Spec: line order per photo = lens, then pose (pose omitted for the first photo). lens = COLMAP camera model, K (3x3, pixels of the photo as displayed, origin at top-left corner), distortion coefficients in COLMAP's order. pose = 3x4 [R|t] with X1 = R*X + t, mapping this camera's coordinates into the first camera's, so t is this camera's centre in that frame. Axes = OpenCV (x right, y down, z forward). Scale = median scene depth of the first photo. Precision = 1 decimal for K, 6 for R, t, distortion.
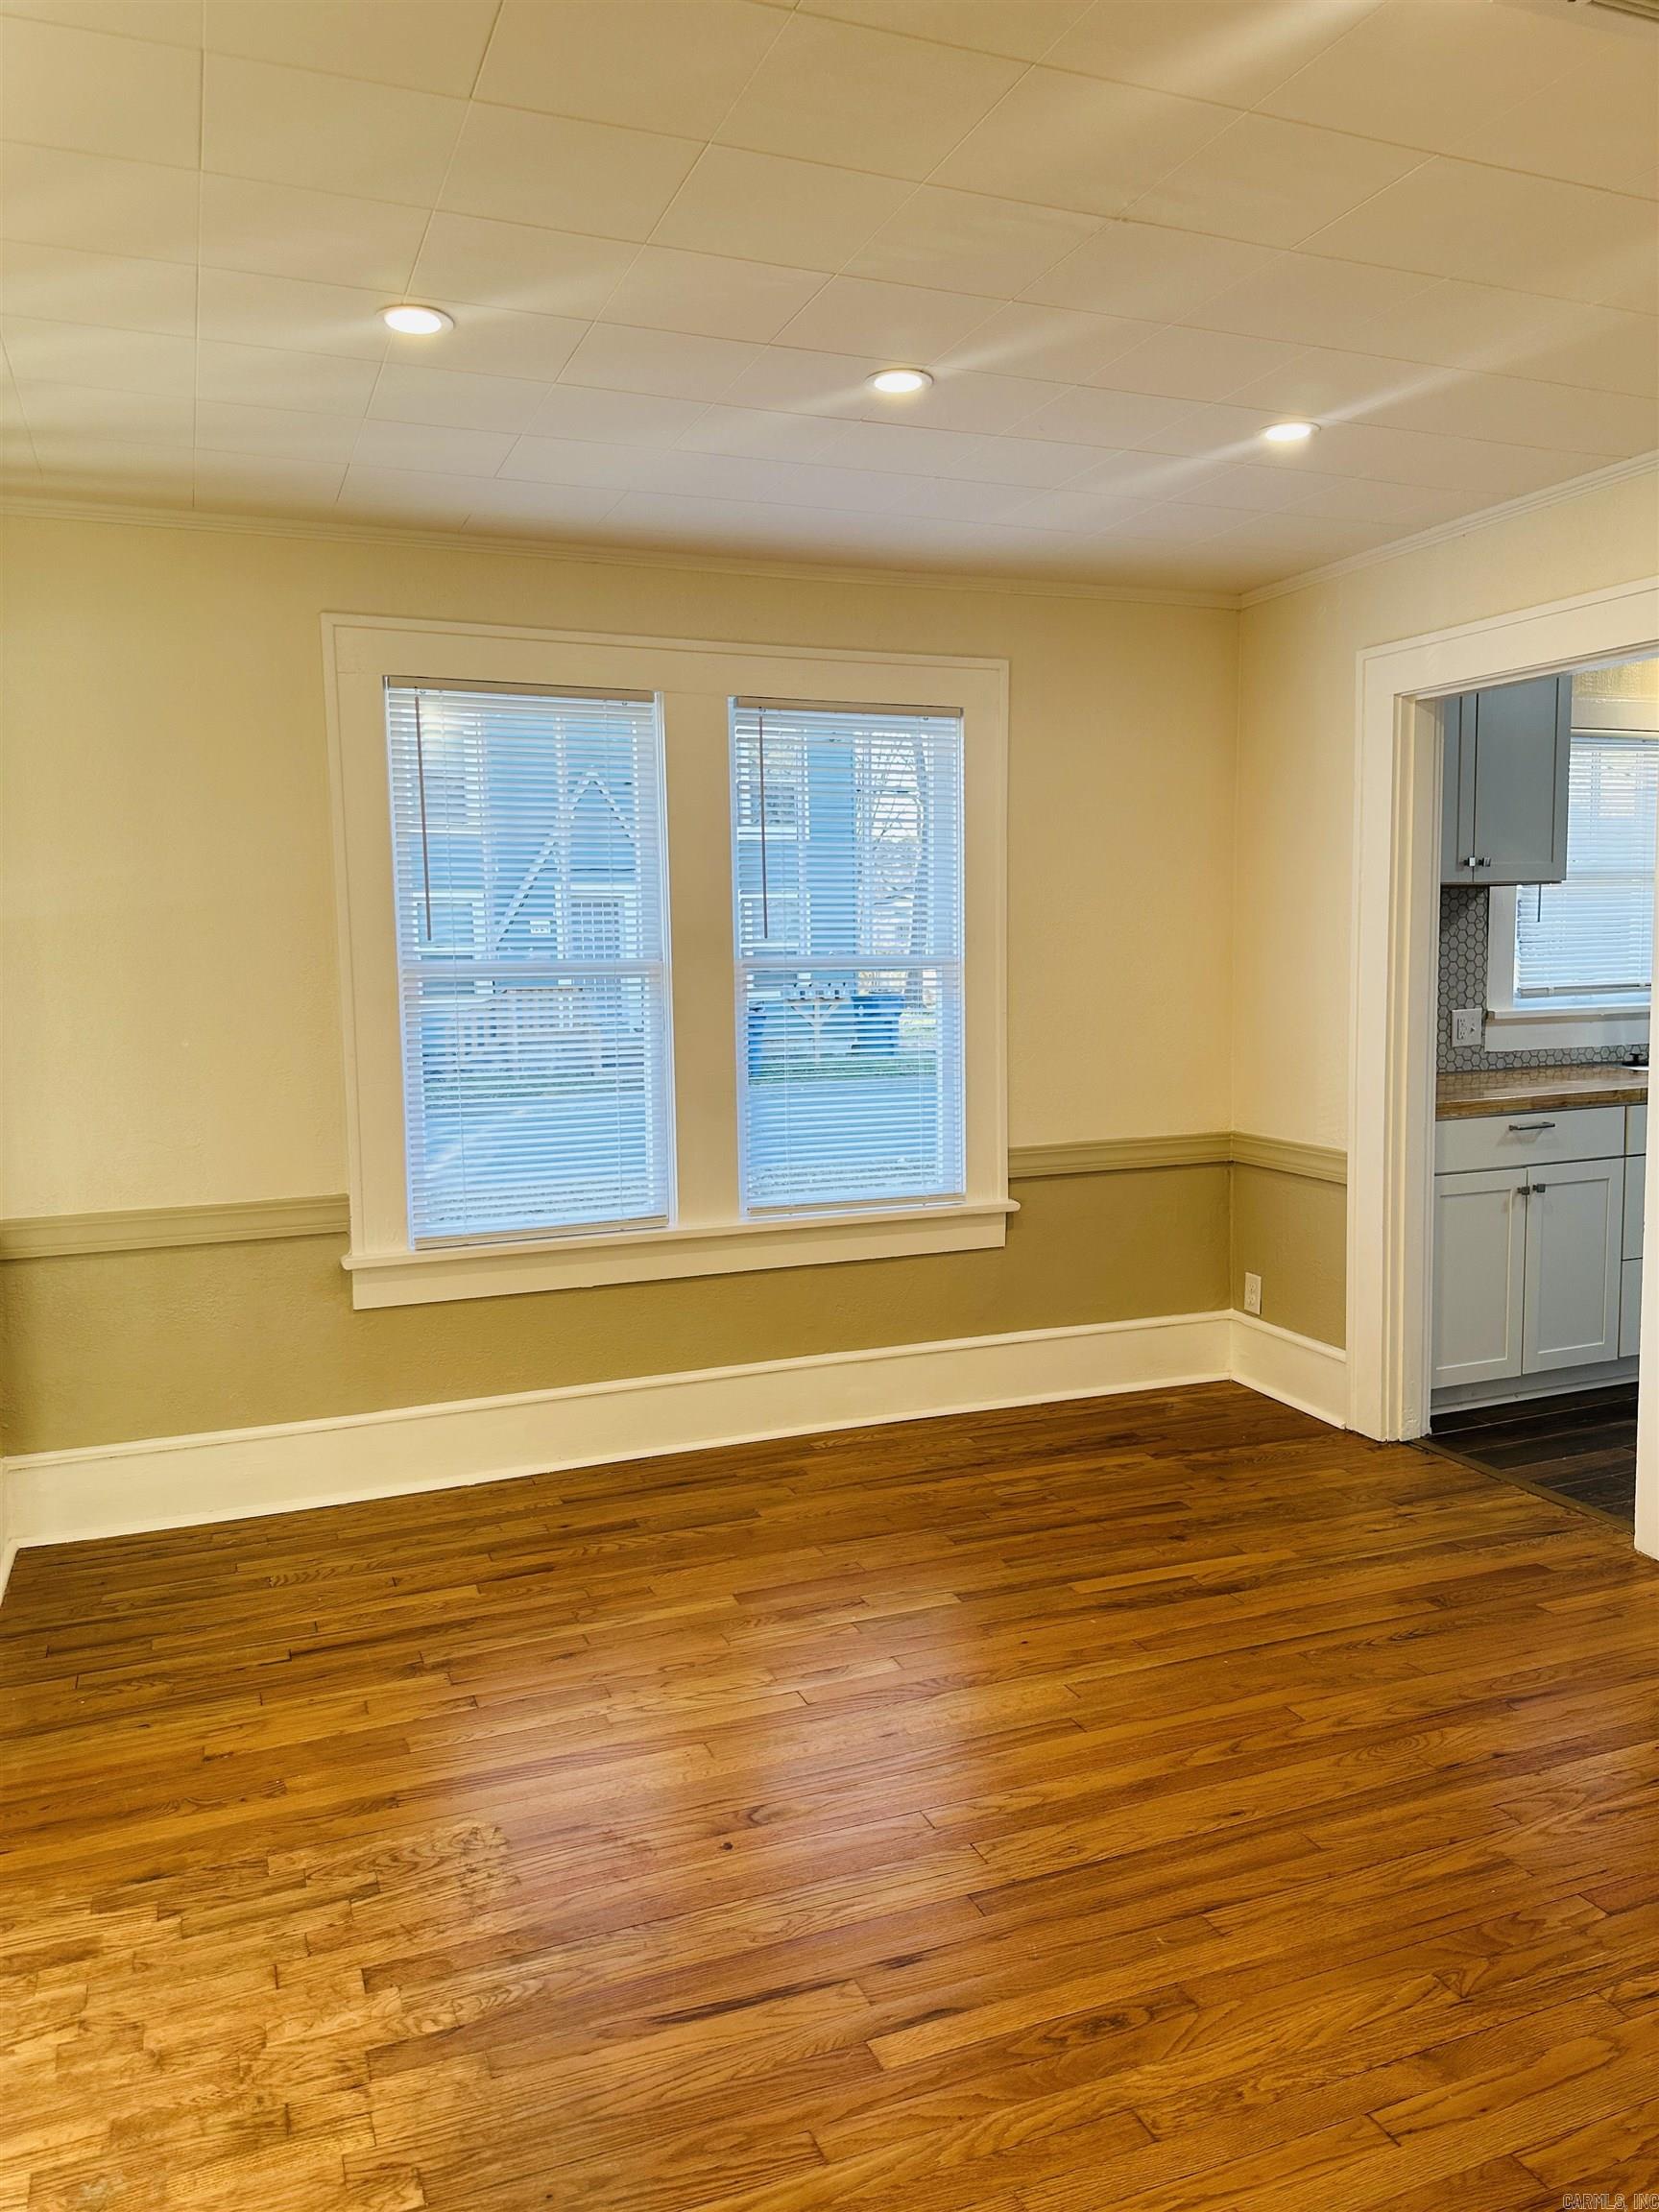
lens RADIAL K [[1558.0, 0, 826.7], [0, 1558.0, 1090.1], [0, 0, 1]] dist [0.067717, -0.085711]
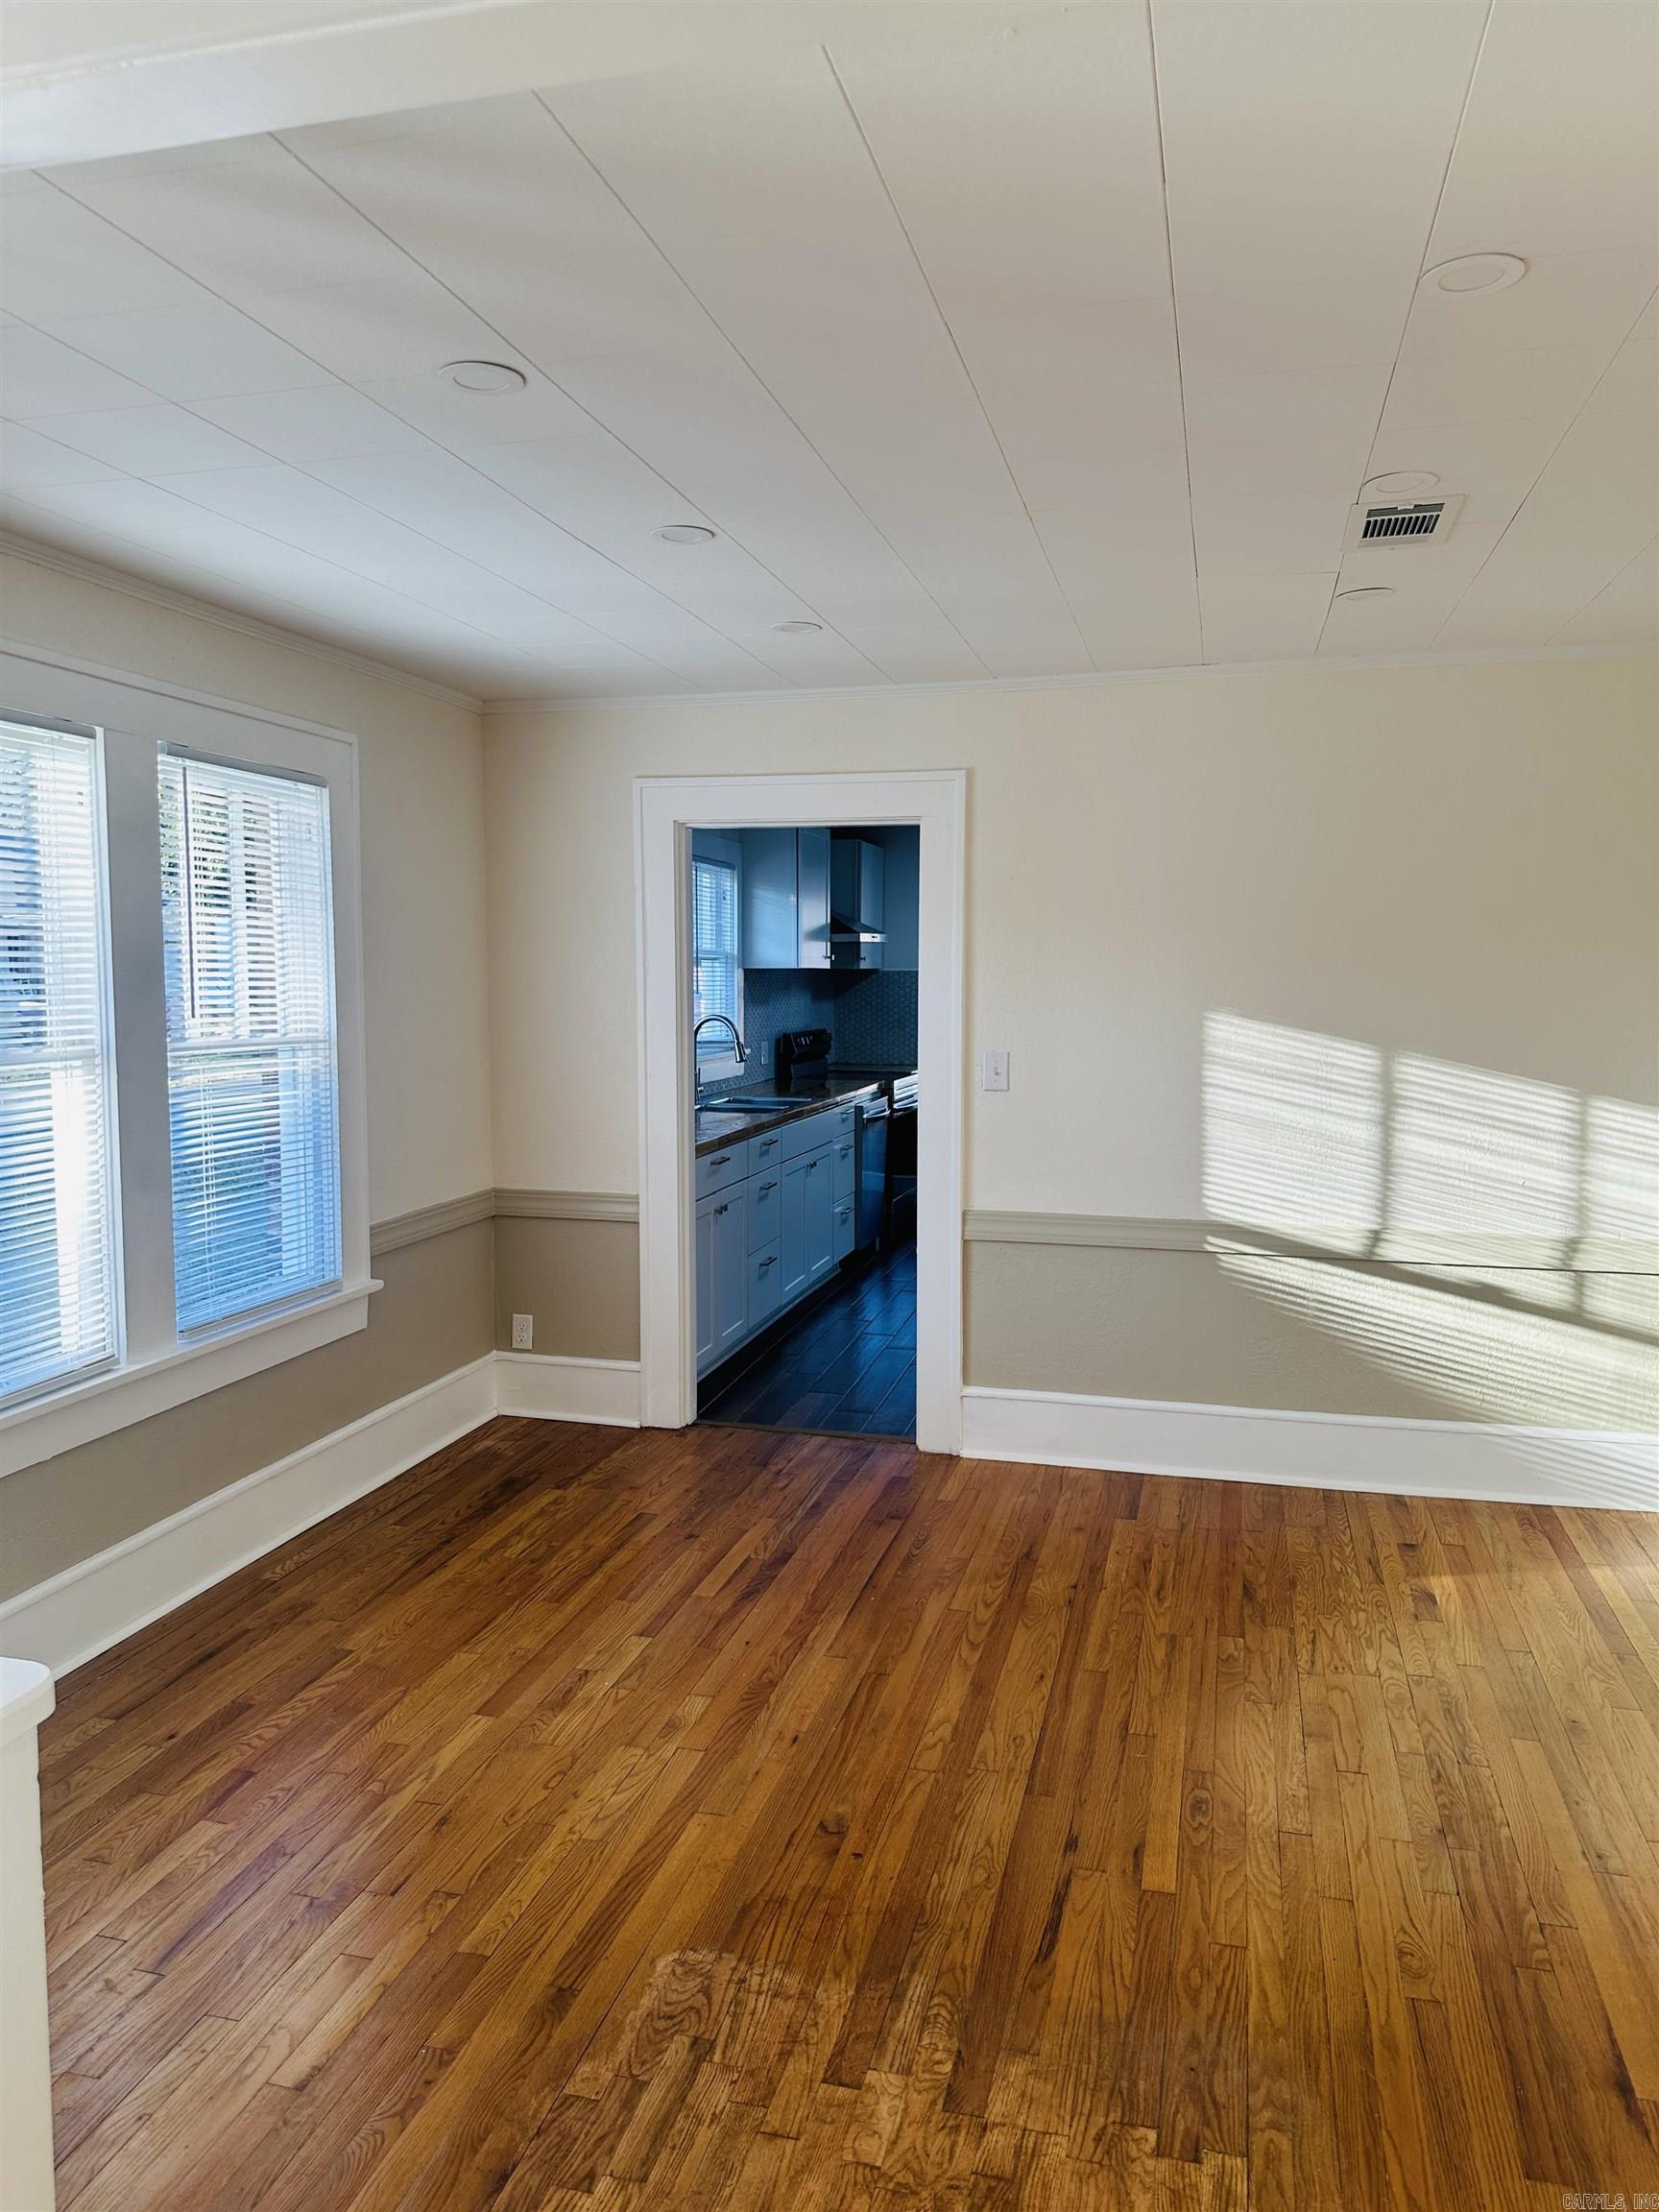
lens RADIAL K [[1558.0, 0, 803.9], [0, 1558.0, 1070.0], [0, 0, 1]] dist [0.067717, -0.085711]
pose [[0.604739, -0.043468, 0.795236, -0.621999], [0.069594, 0.997574, 0.001605, -0.056197], [-0.793377, 0.054374, 0.606298, 0.203903]]
